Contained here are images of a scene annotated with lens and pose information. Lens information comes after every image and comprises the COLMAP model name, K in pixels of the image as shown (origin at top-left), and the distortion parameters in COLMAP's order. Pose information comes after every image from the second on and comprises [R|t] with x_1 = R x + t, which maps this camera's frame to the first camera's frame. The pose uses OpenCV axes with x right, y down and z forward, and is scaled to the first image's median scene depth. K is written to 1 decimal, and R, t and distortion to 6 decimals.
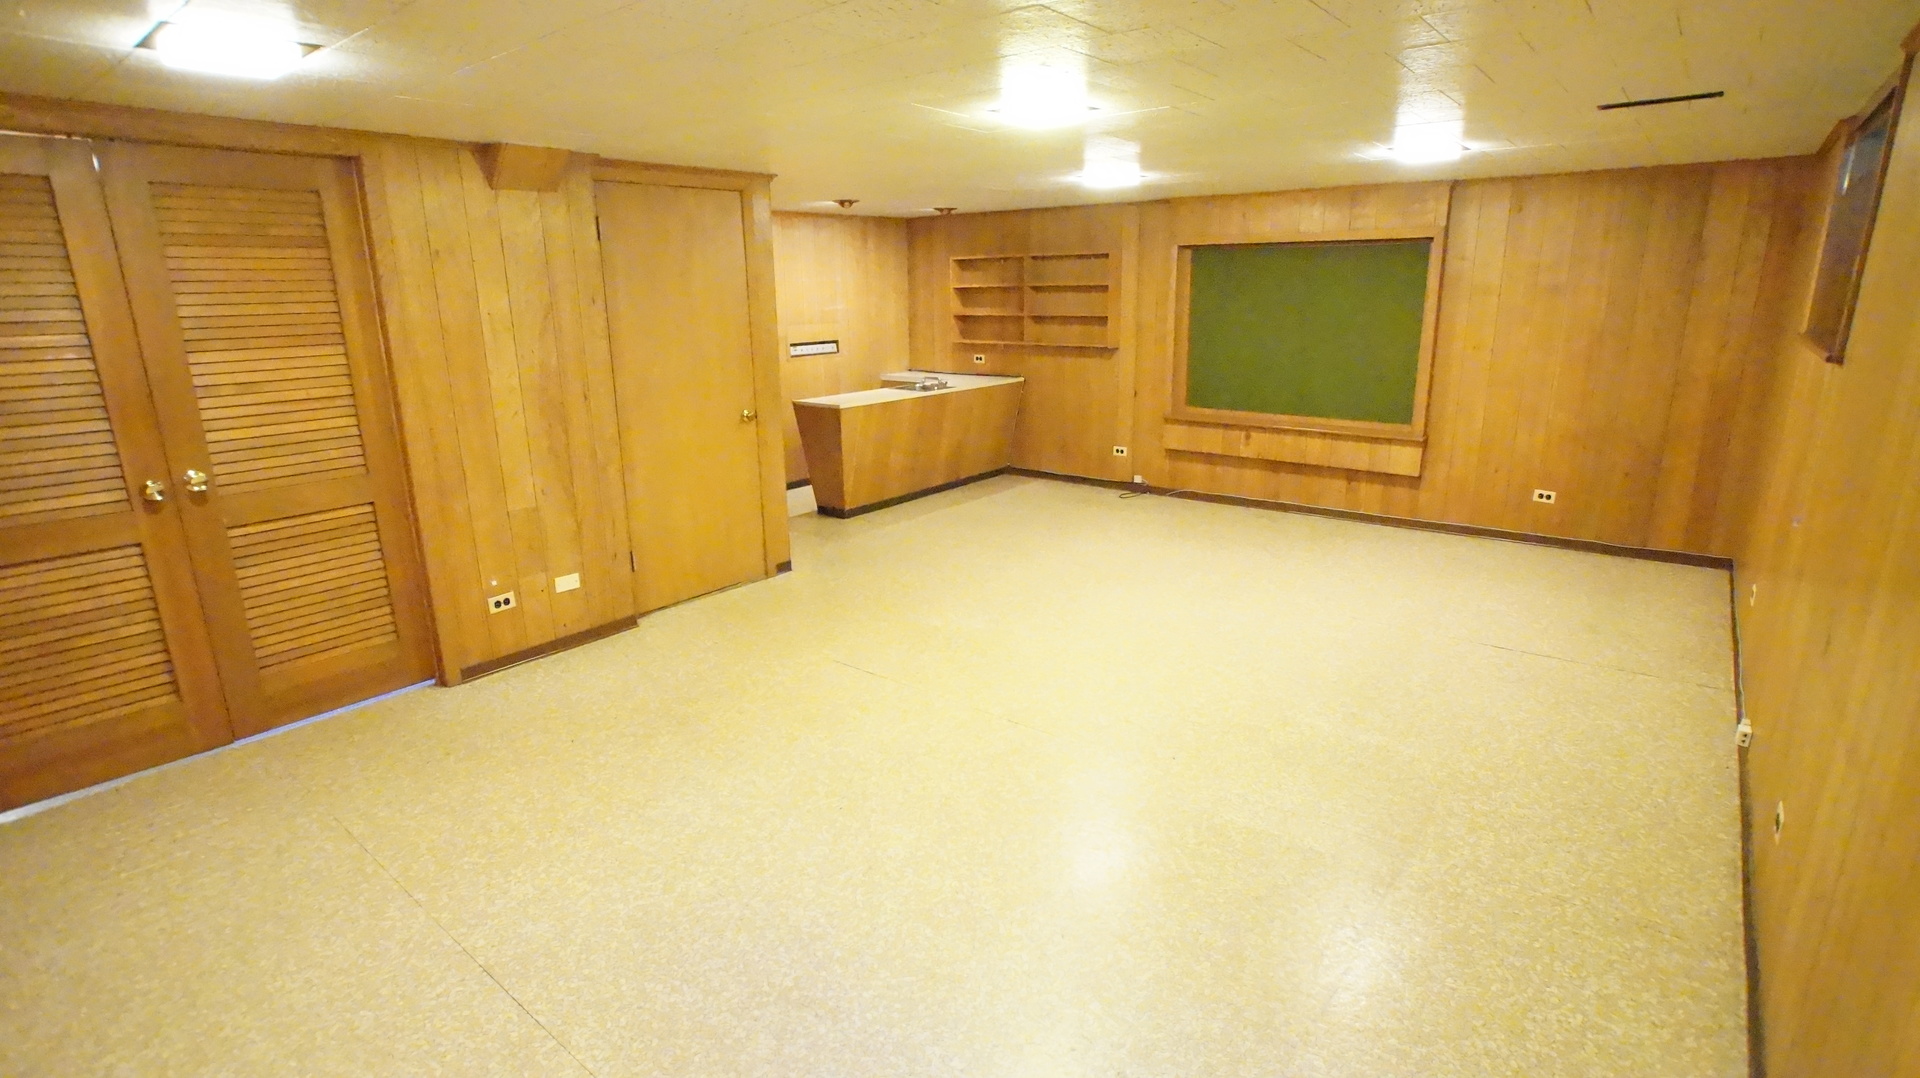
lens RADIAL K [[918.4, 0, 953.1], [0, 918.4, 538.5], [0, 0, 1]] dist [-0.058300, 0.019246]
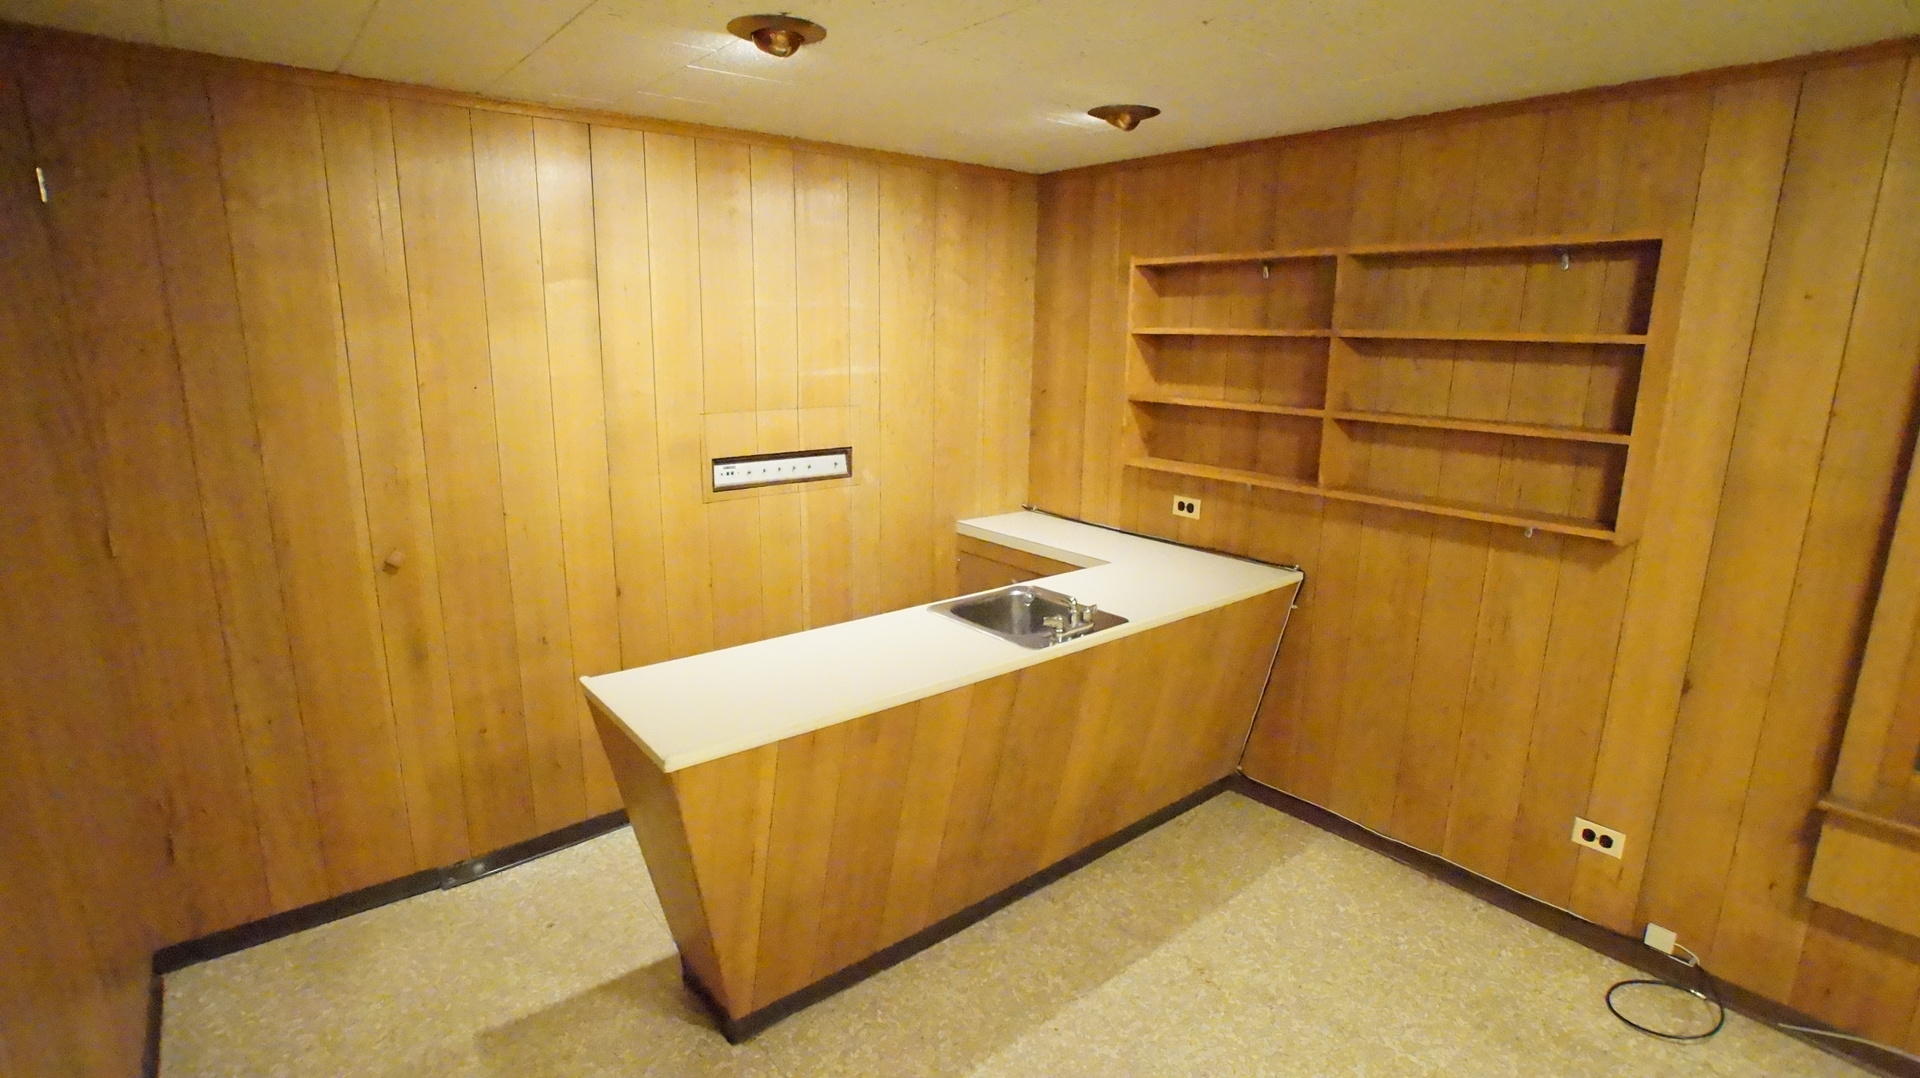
lens RADIAL K [[918.4, 0, 953.1], [0, 918.4, 538.5], [0, 0, 1]] dist [-0.058300, 0.019246]
pose [[0.980842, 0.071273, -0.181298, 0.001339], [-0.078637, 0.996332, -0.033752, -0.165869], [0.178228, 0.047362, 0.982849, 0.598763]]
